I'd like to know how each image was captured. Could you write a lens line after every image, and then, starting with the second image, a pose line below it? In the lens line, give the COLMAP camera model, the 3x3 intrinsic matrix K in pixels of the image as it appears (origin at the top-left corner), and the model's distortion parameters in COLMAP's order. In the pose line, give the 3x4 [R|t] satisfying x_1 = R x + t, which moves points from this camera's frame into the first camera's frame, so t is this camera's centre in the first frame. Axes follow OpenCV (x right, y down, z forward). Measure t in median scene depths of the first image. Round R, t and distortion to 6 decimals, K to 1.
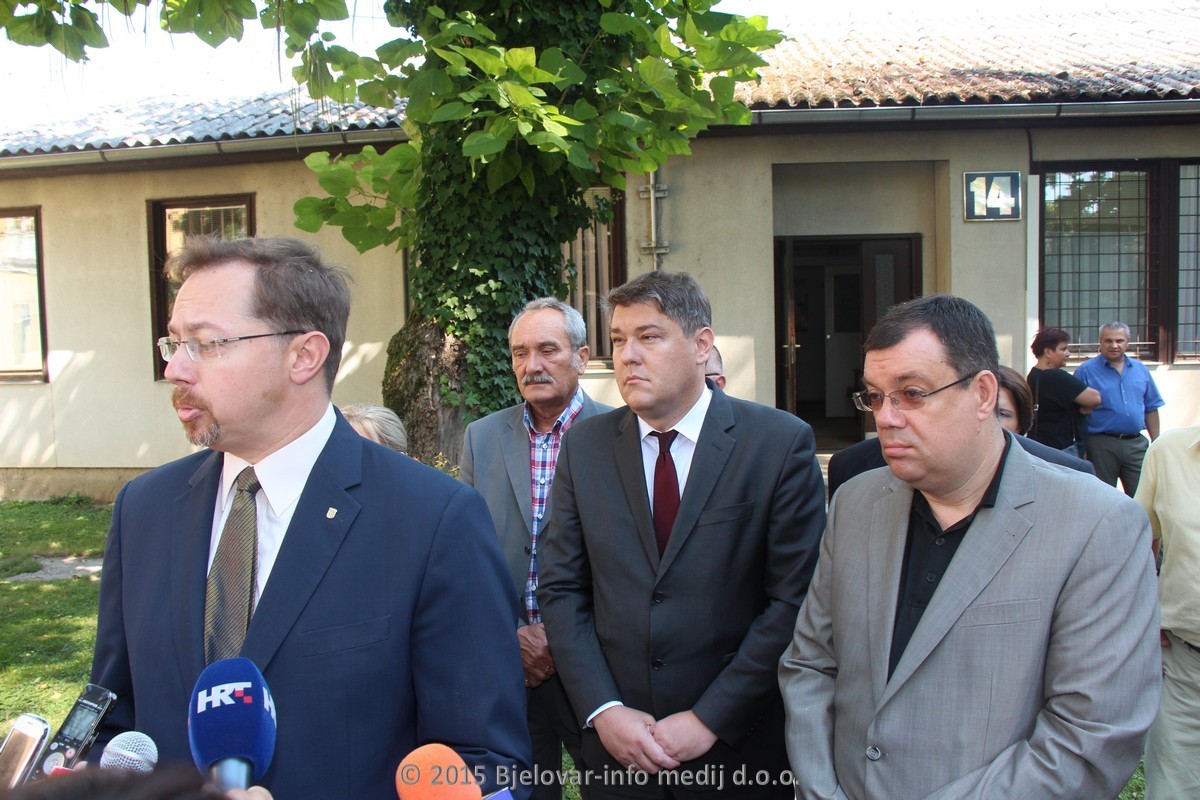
lens RADIAL K [[1015.2, 0, 600.0], [0, 1015.2, 400.0], [0, 0, 1]] dist [-0.191919, 0.208904]
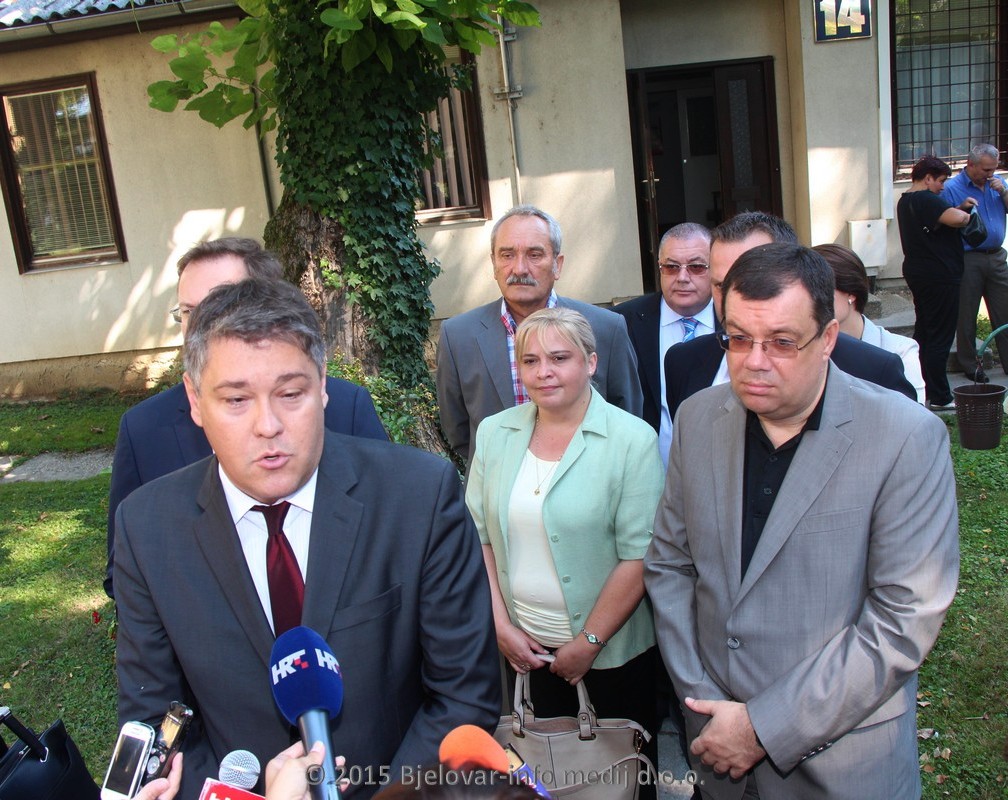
lens RADIAL K [[1078.4, 0, 504.0], [0, 1078.4, 400.0], [0, 0, 1]] dist [-0.311180, 0.492827]
pose [[0.994908, -0.092372, 0.040309, -0.026994], [0.083465, 0.979343, 0.184178, -0.064484], [-0.056490, -0.179876, 0.982066, -0.097864]]
